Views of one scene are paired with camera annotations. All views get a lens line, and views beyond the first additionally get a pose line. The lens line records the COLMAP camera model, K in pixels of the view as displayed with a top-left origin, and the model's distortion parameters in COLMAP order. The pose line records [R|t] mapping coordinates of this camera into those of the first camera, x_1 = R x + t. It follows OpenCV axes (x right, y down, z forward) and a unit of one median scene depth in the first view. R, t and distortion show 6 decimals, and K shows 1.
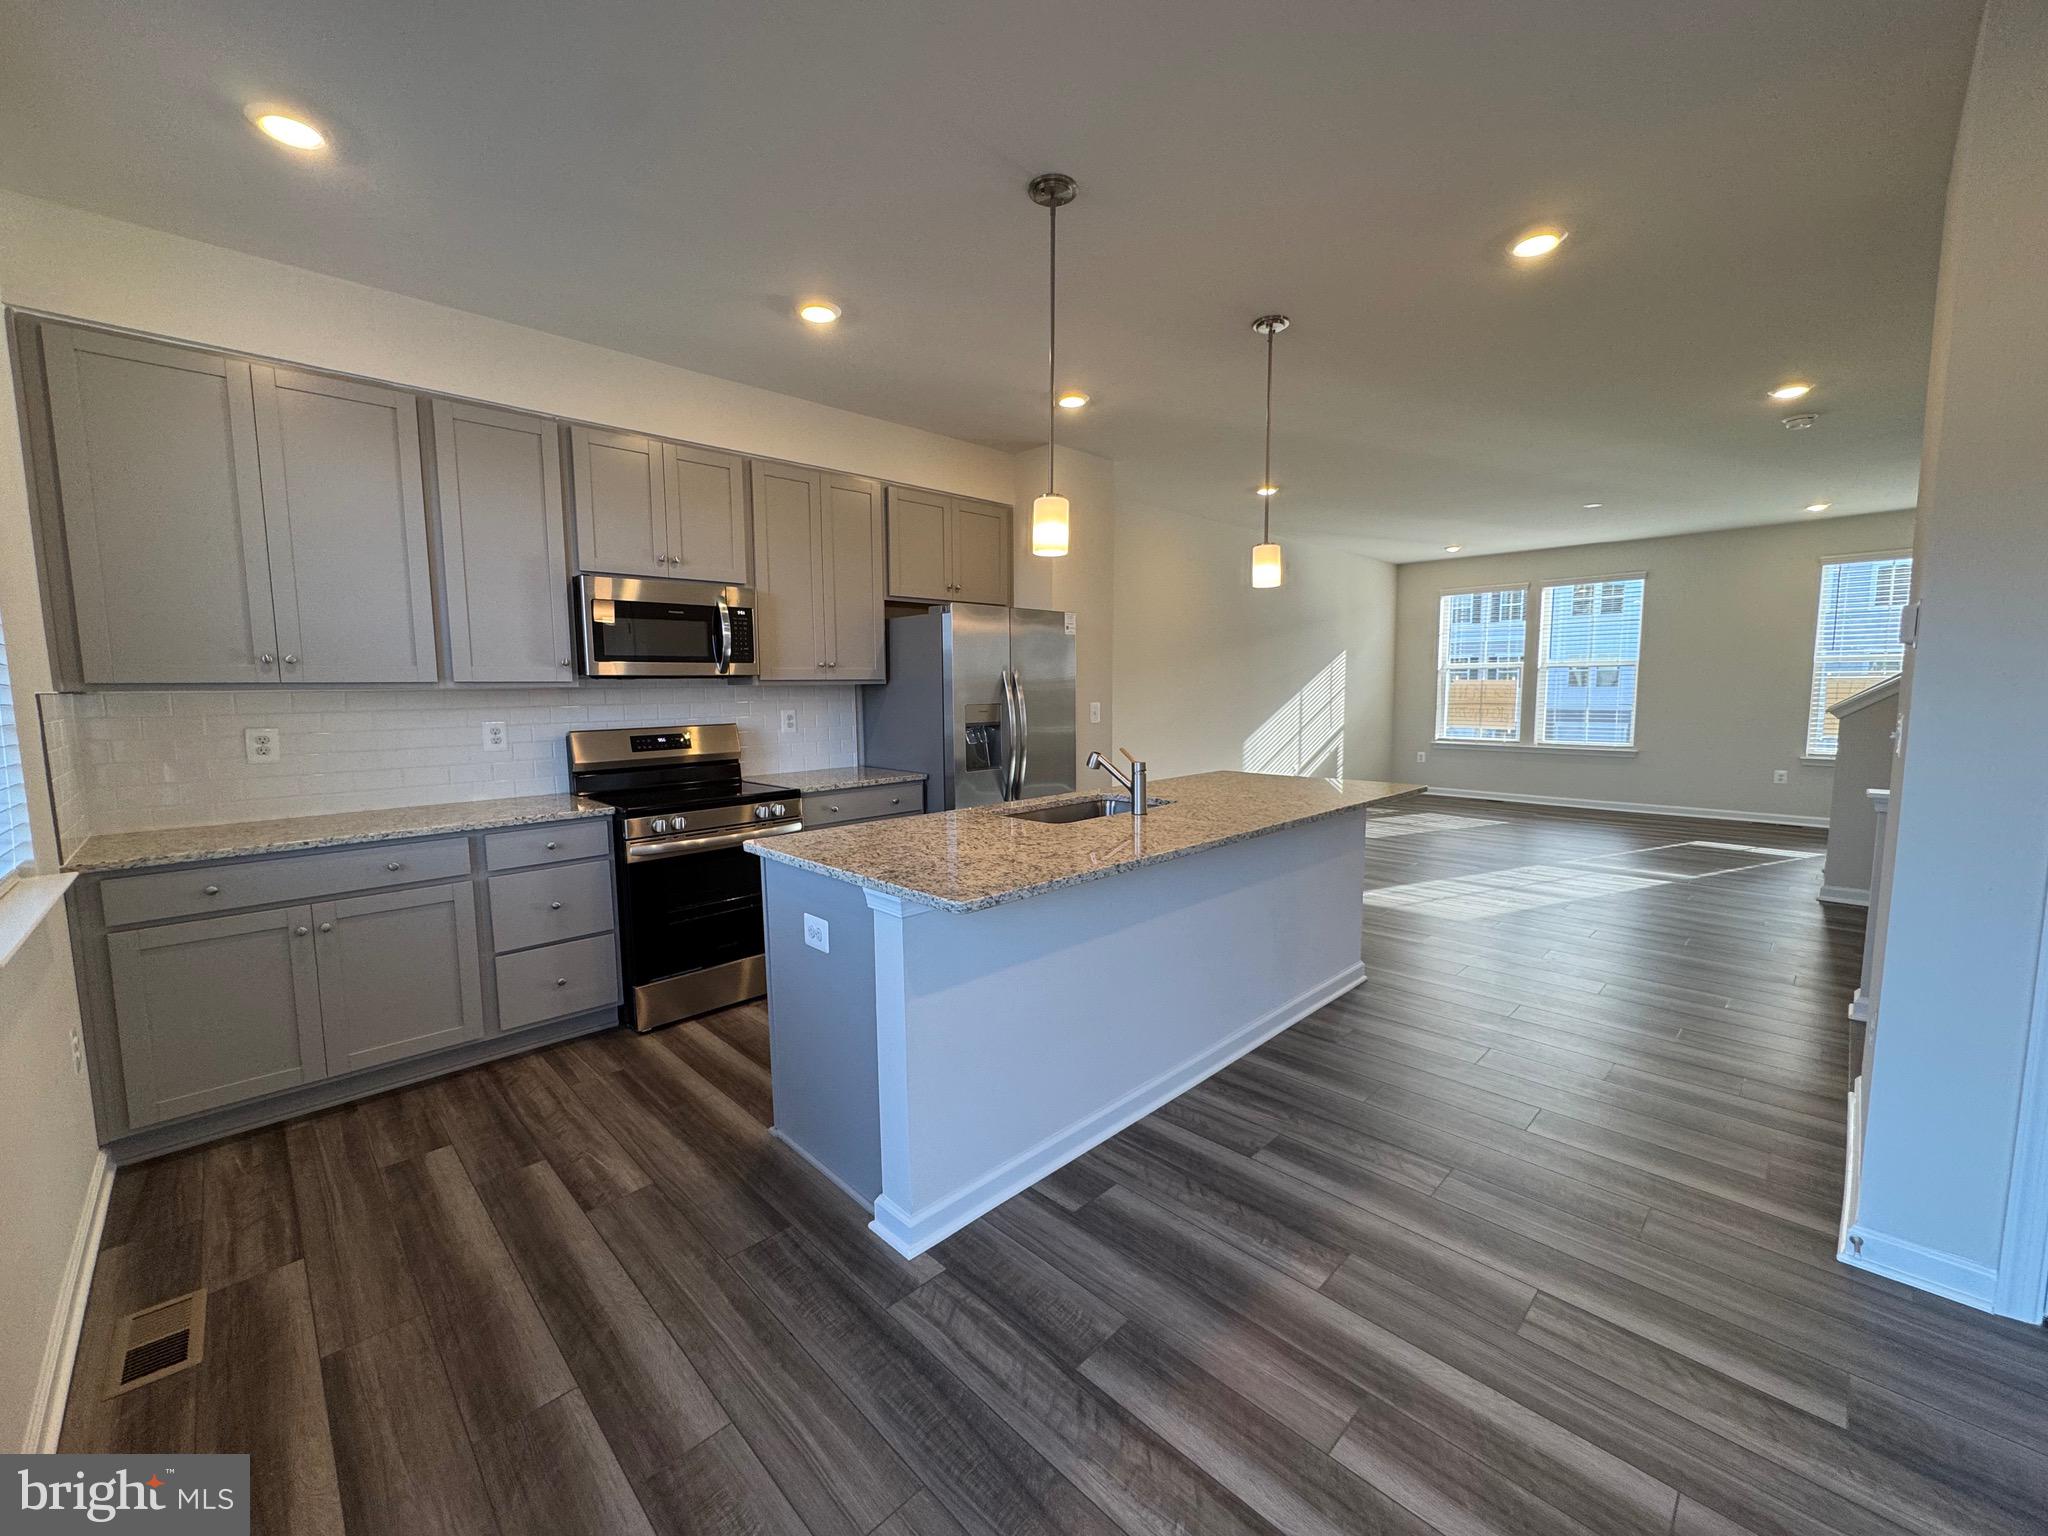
lens RADIAL K [[820.1, 0, 1024.7], [0, 820.1, 765.3], [0, 0, 1]] dist [-0.002575, -0.000354]
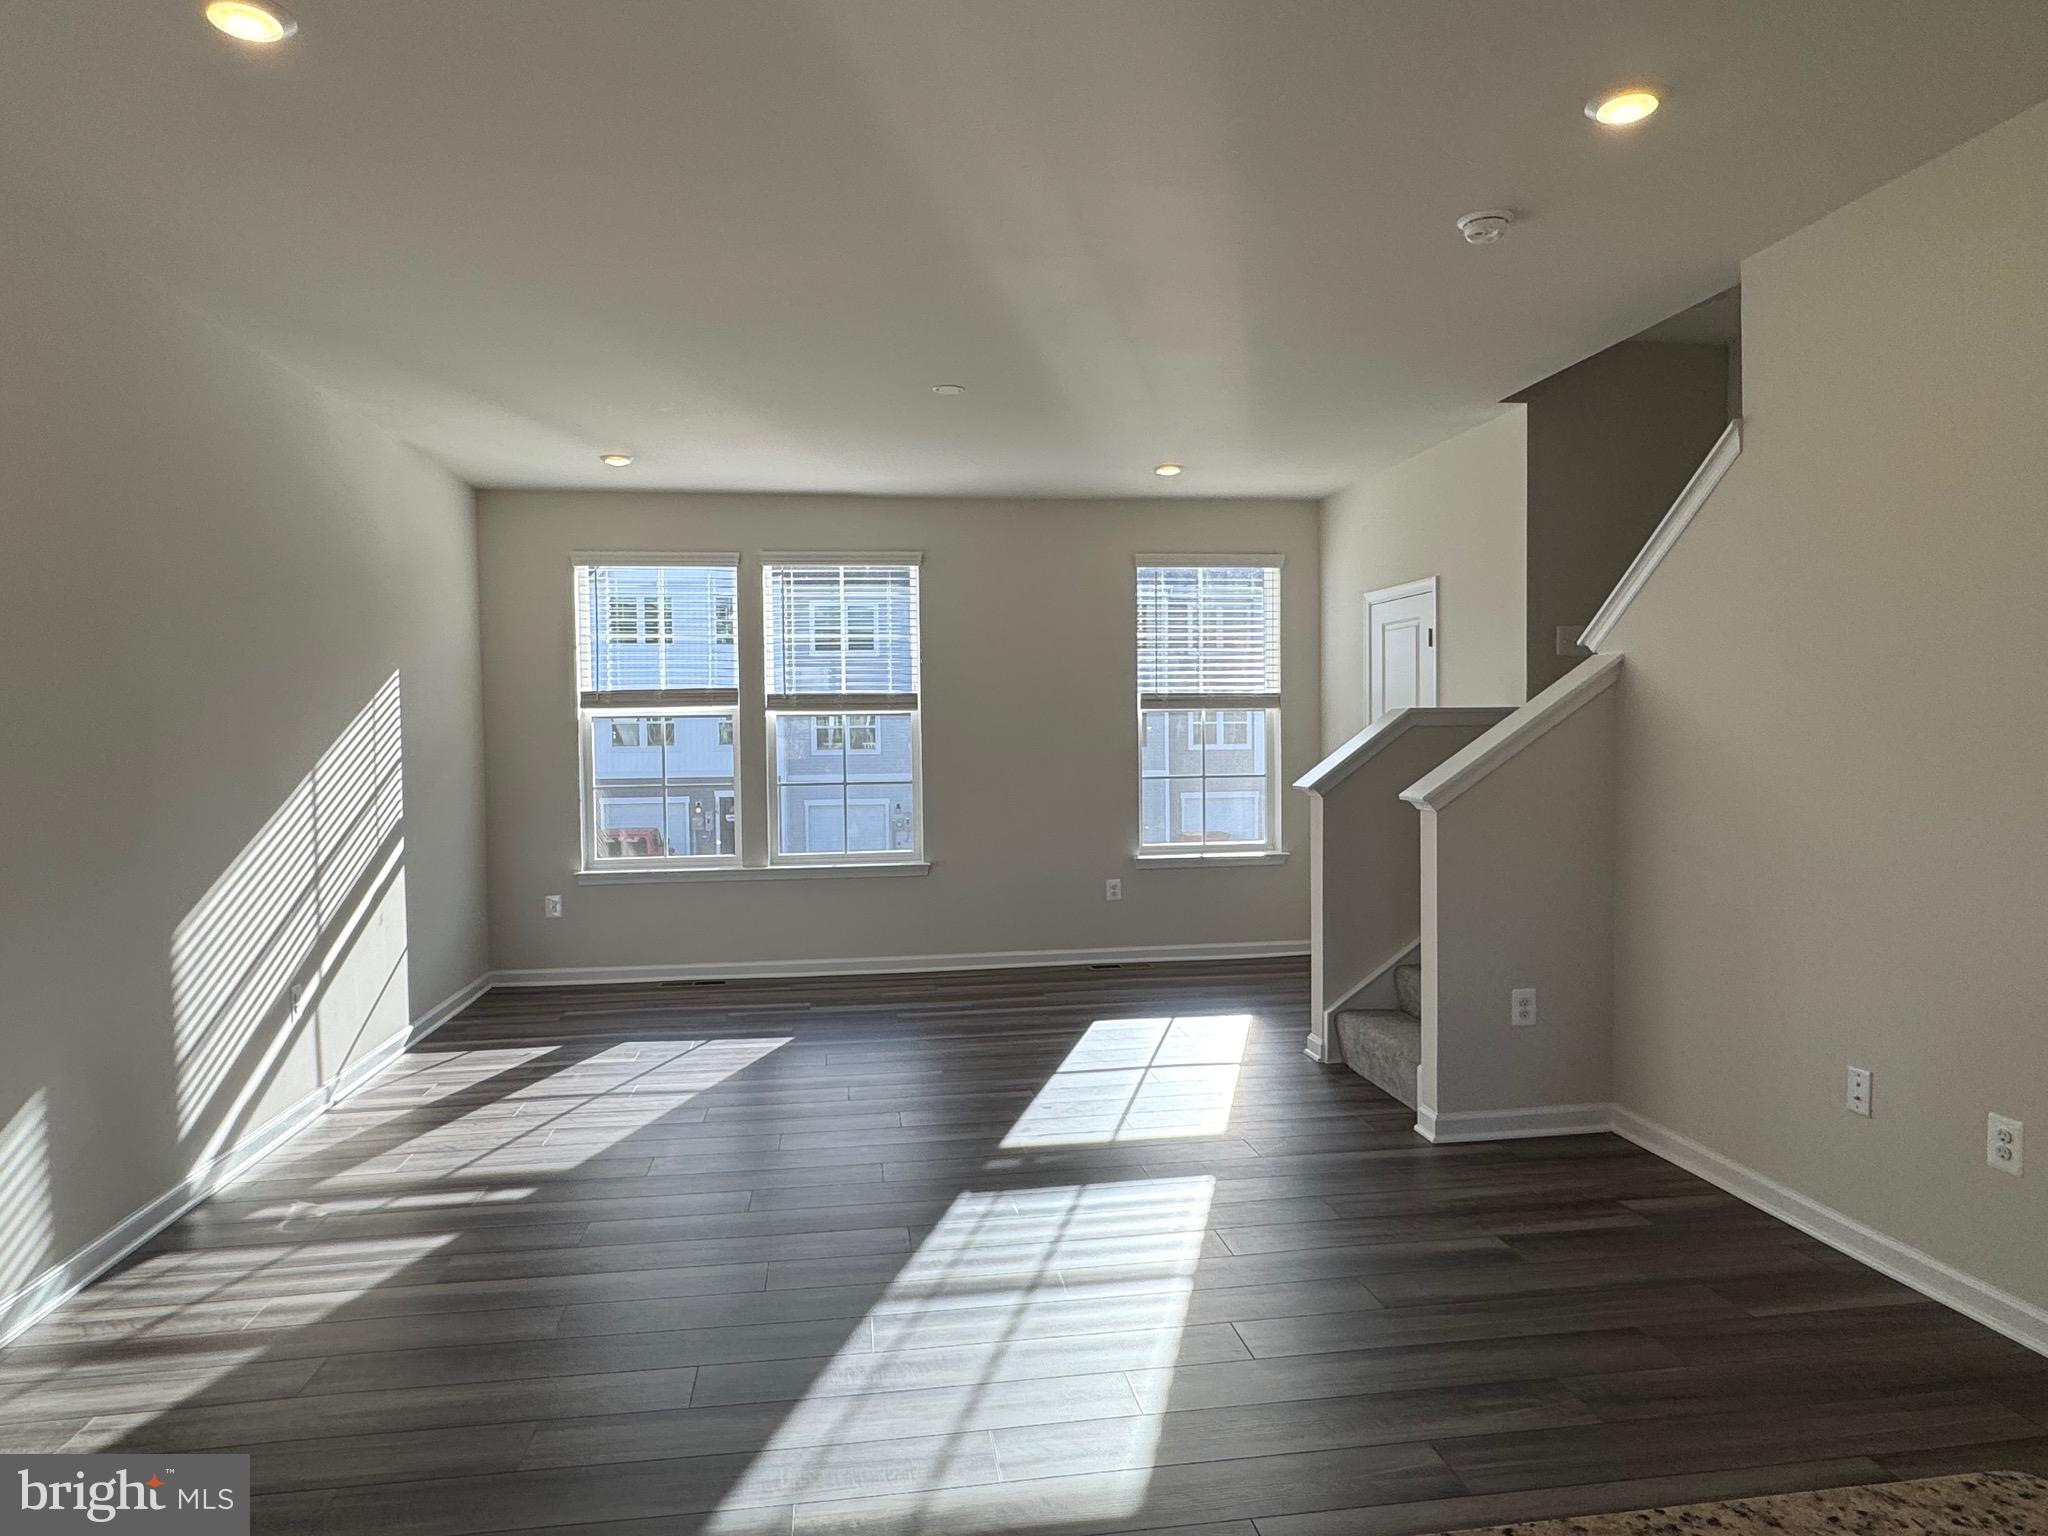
lens RADIAL K [[1253.8, 0, 1022.4], [0, 1253.8, 781.7], [0, 0, 1]] dist [-0.003123, -0.001565]
pose [[0.599481, -0.025314, 0.799988, 0.265433], [0.083651, 0.996008, -0.031169, -0.132274], [-0.796005, 0.085605, 0.599206, 1.301448]]
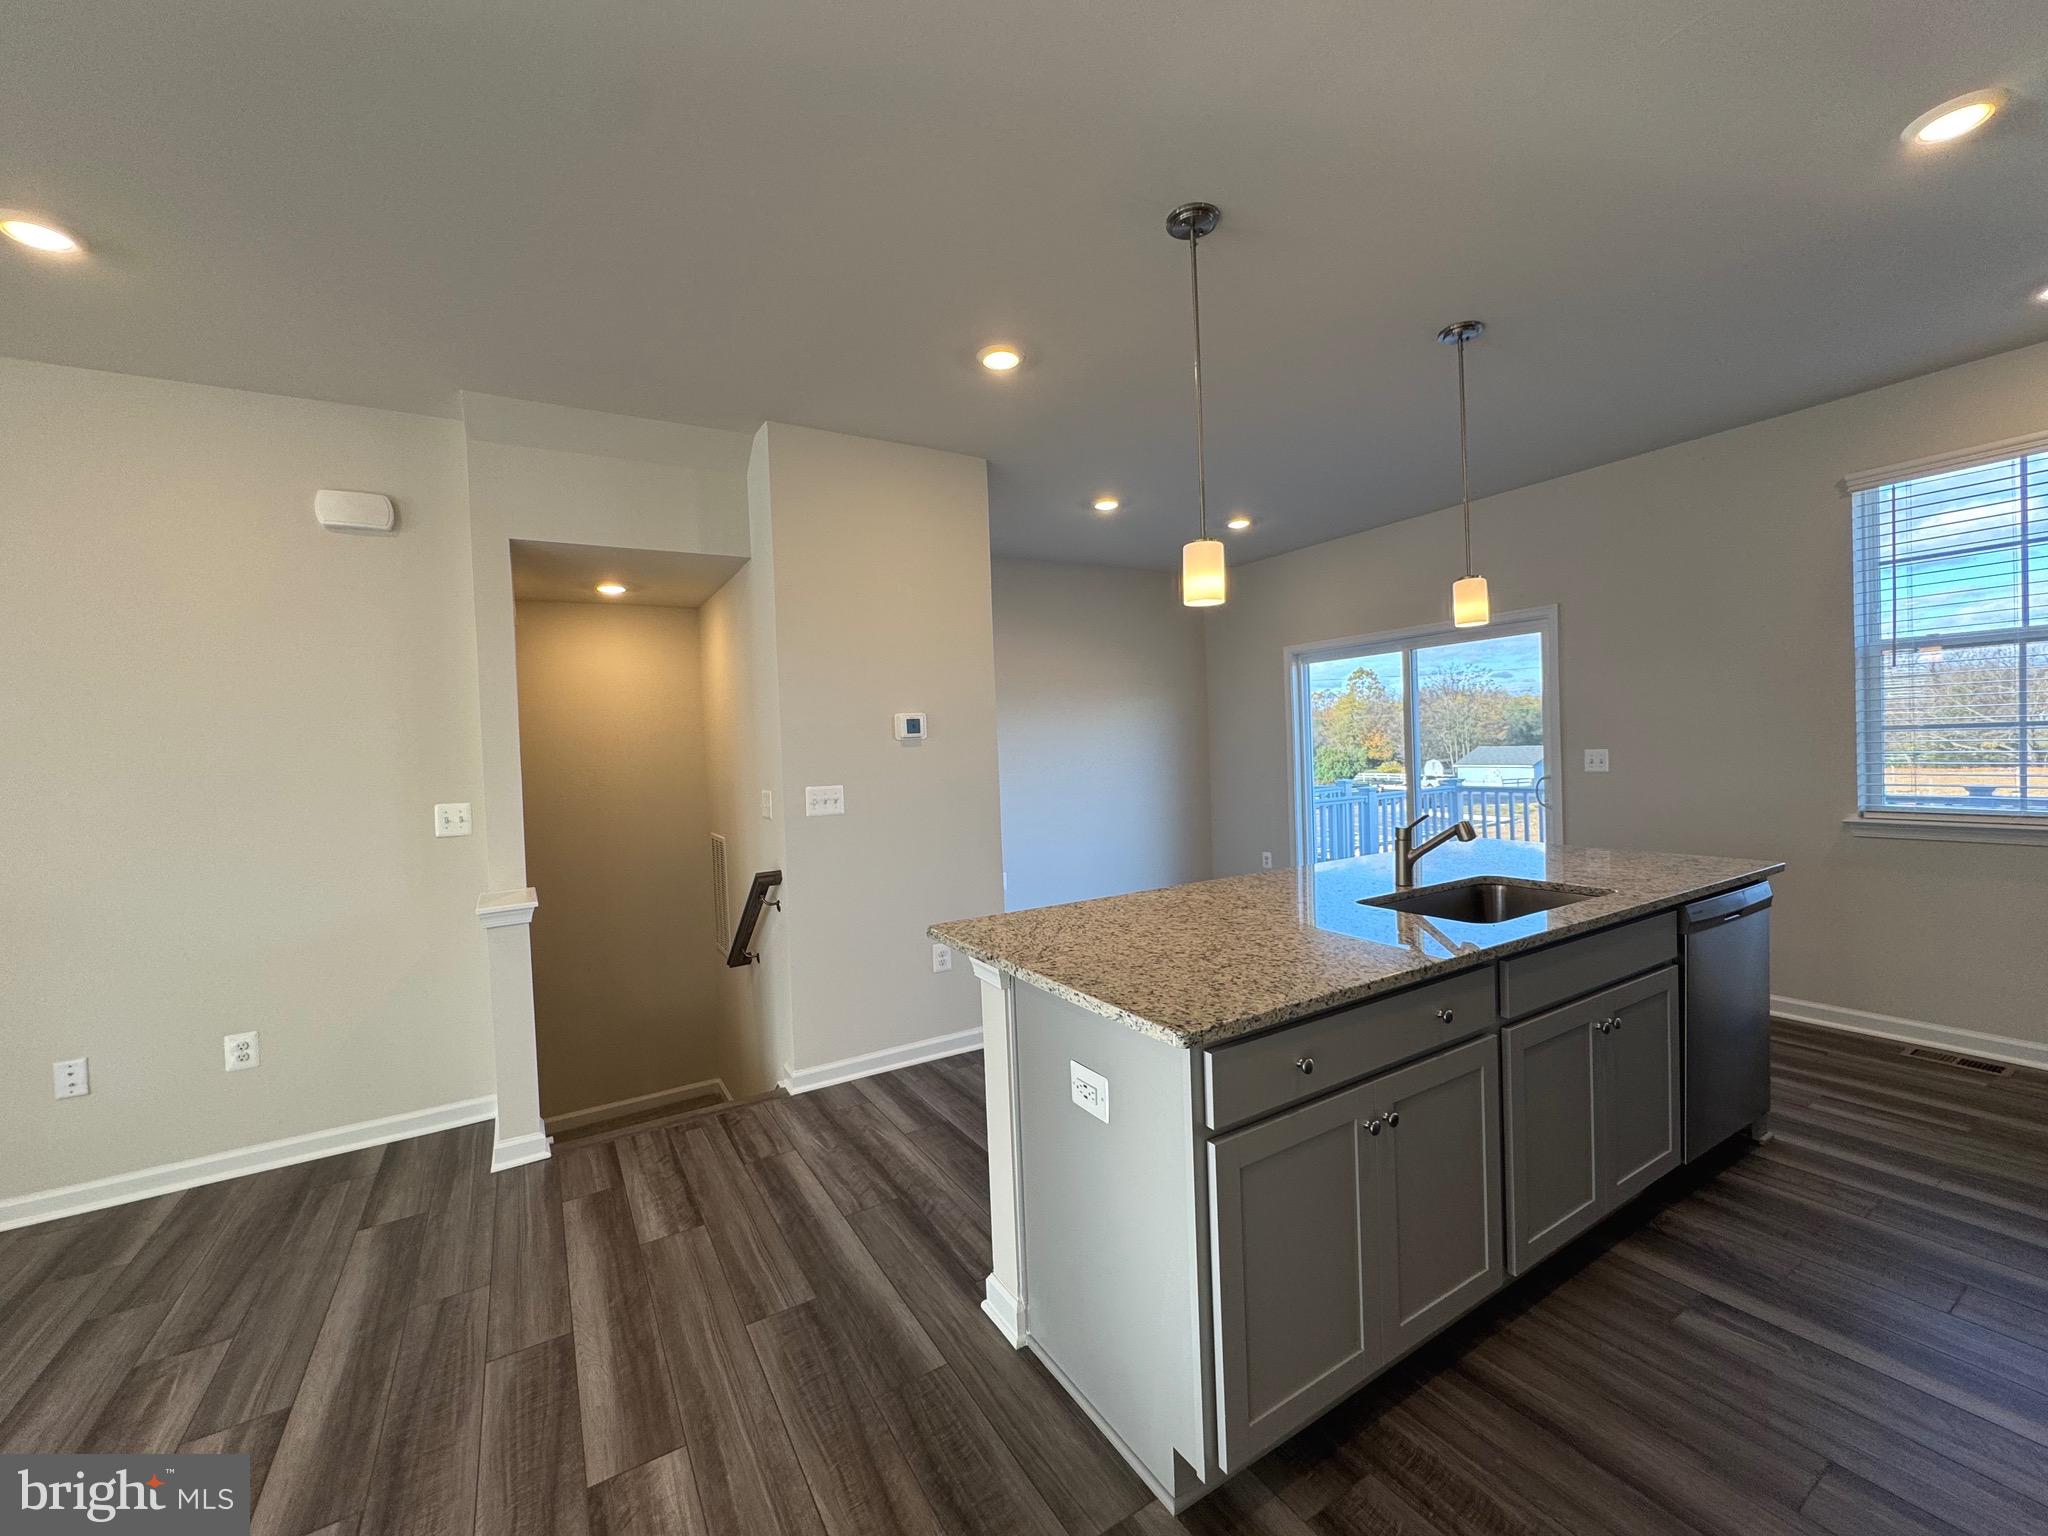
lens RADIAL K [[820.1, 0, 1025.3], [0, 820.1, 766.5], [0, 0, 1]] dist [-0.002575, -0.000354]
pose [[-0.972408, 0.041720, 0.229526, 0.351767], [0.070537, 0.990408, 0.118816, -0.212377], [-0.222367, 0.131727, -0.966023, 2.048486]]
